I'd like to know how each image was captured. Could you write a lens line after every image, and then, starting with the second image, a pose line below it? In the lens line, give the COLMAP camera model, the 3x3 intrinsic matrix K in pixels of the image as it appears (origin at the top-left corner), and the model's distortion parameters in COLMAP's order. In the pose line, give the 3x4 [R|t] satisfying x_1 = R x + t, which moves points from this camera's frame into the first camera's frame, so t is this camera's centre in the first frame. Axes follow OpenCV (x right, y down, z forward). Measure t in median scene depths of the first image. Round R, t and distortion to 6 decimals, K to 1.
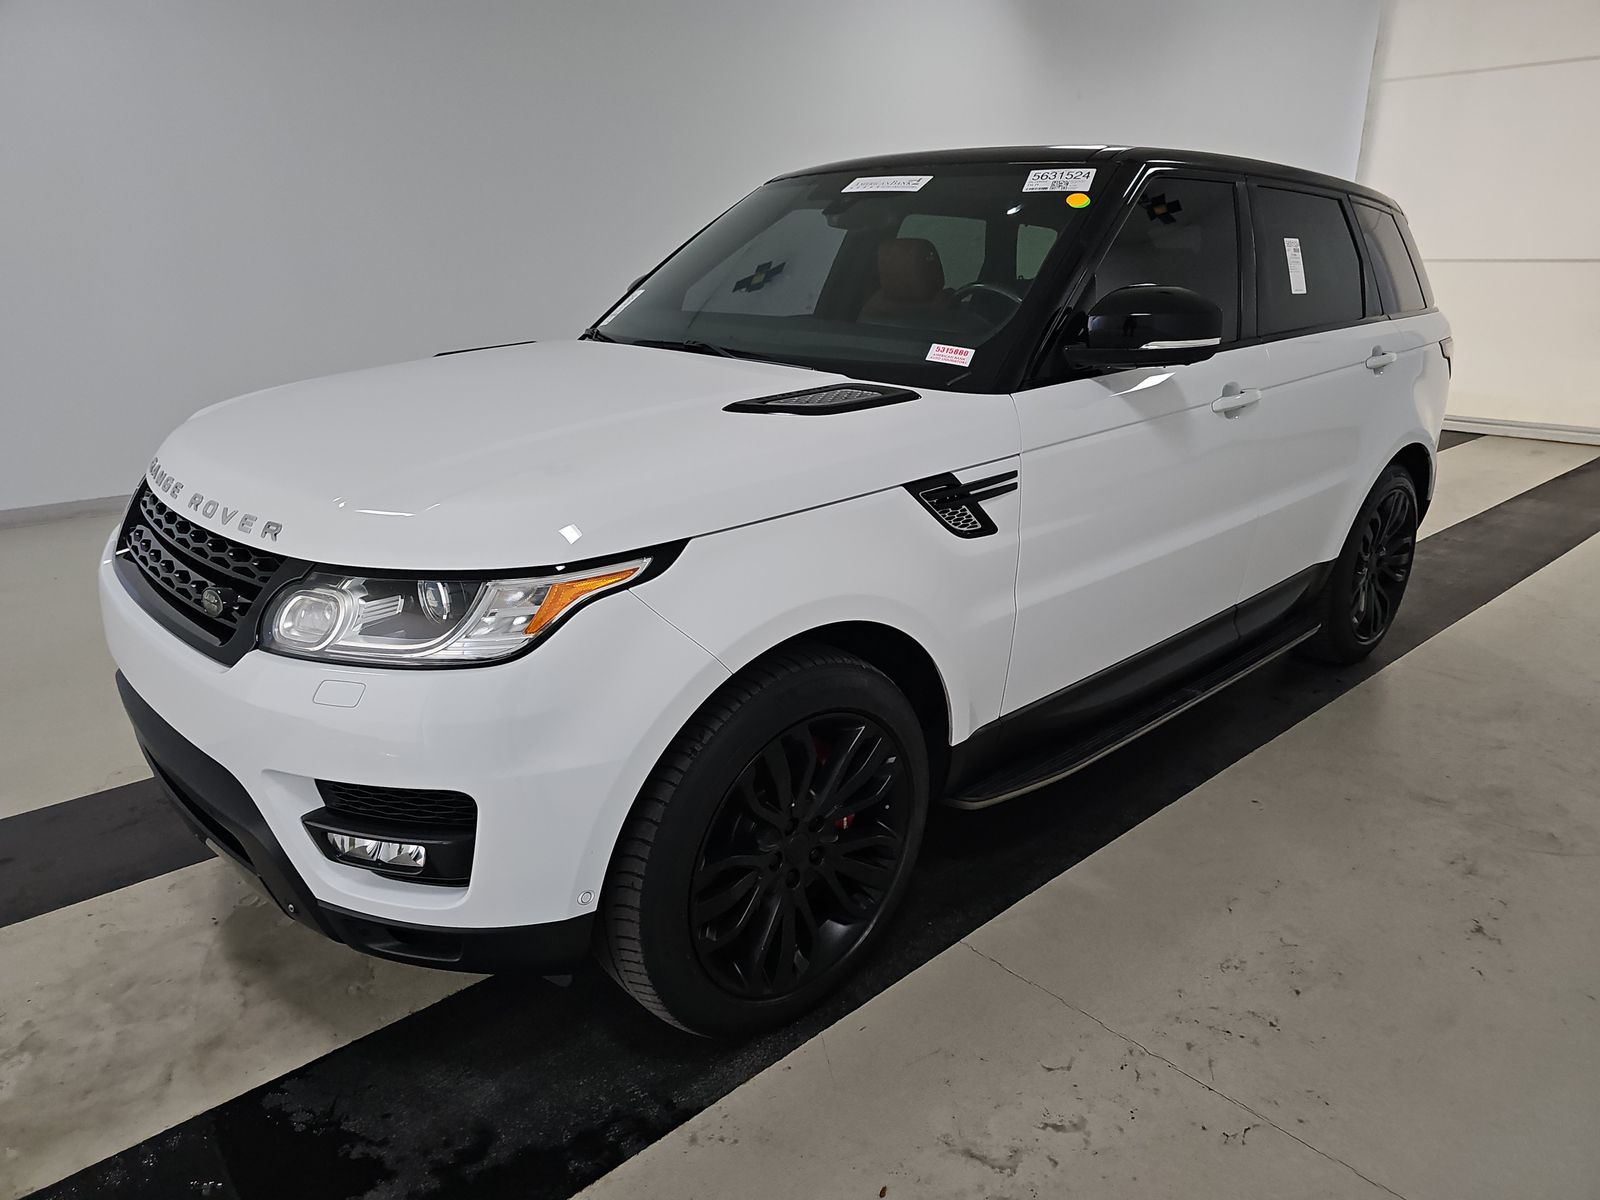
lens RADIAL K [[1171.2, 0, 761.4], [0, 1171.2, 605.8], [0, 0, 1]] dist [0.005402, 0.005471]
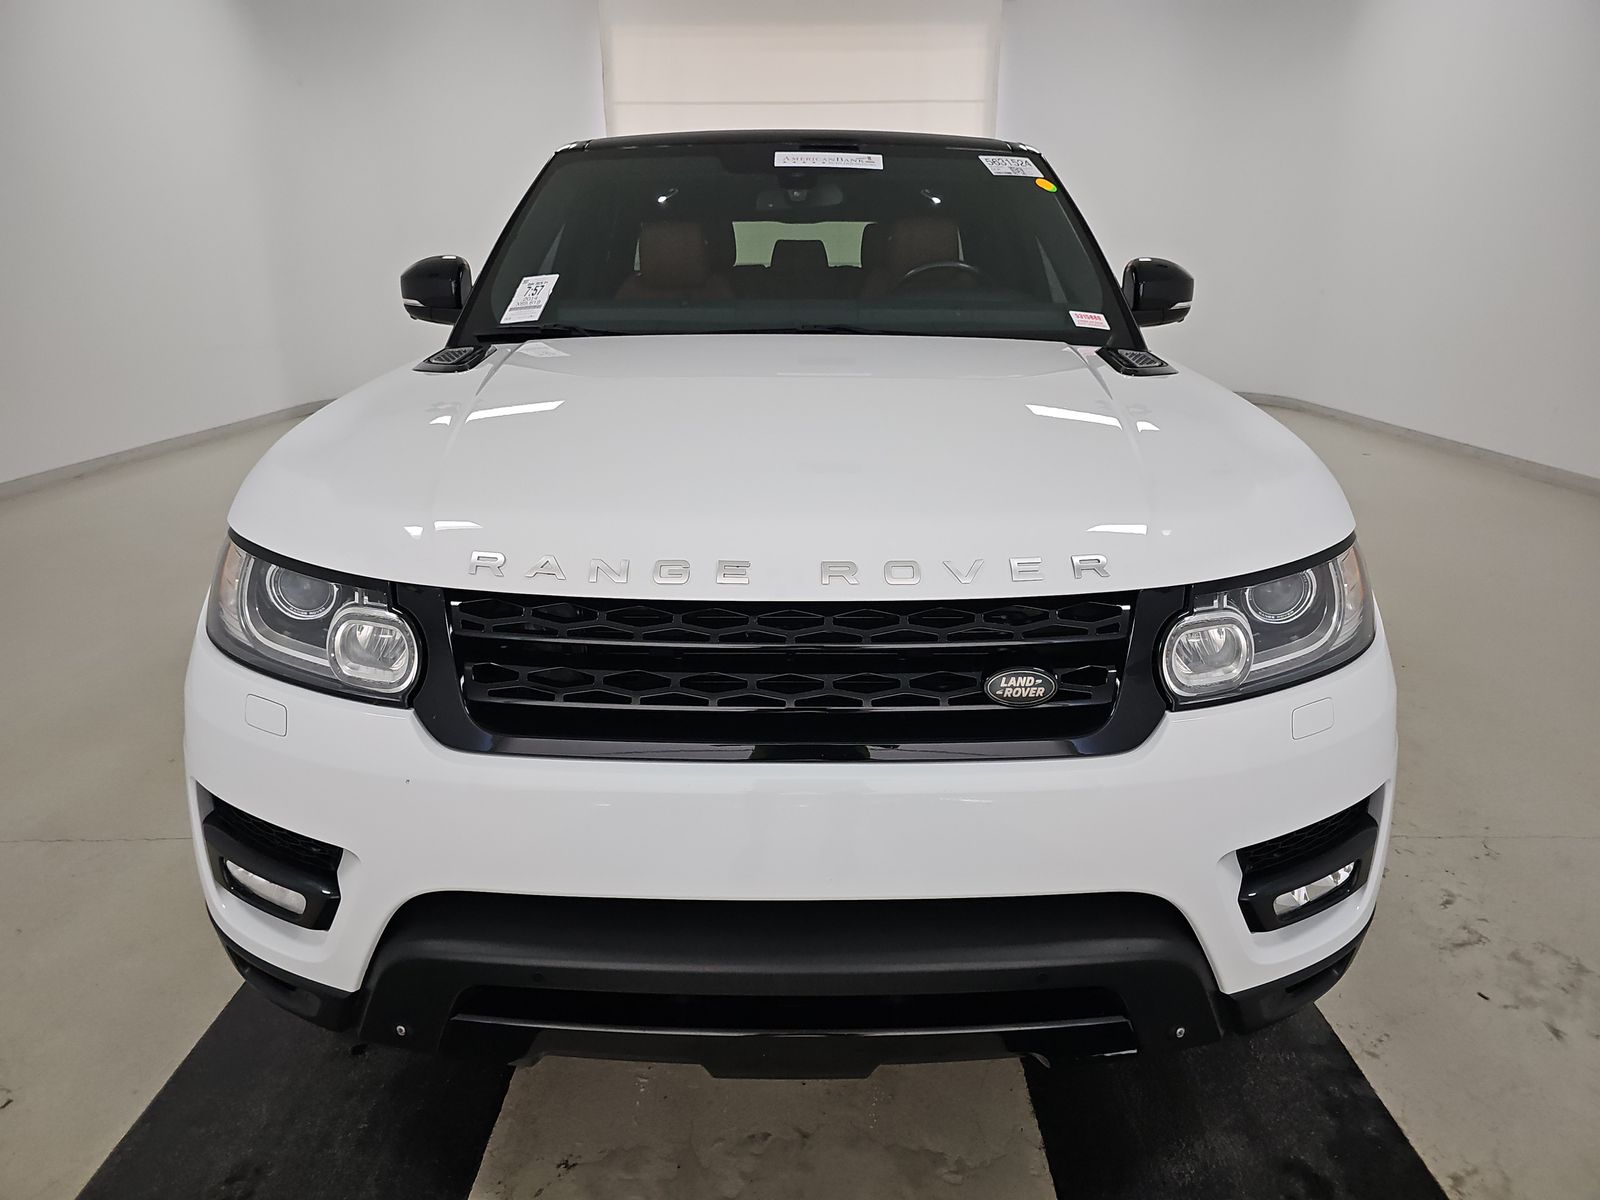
lens RADIAL K [[1170.4, 0, 831.1], [0, 1170.4, 596.0], [0, 0, 1]] dist [-0.013646, -0.002490]
pose [[0.630343, -0.213267, 0.746448, -0.865449], [0.226567, 0.970203, 0.085869, -0.117492], [-0.742519, 0.114994, 0.659880, 0.510965]]
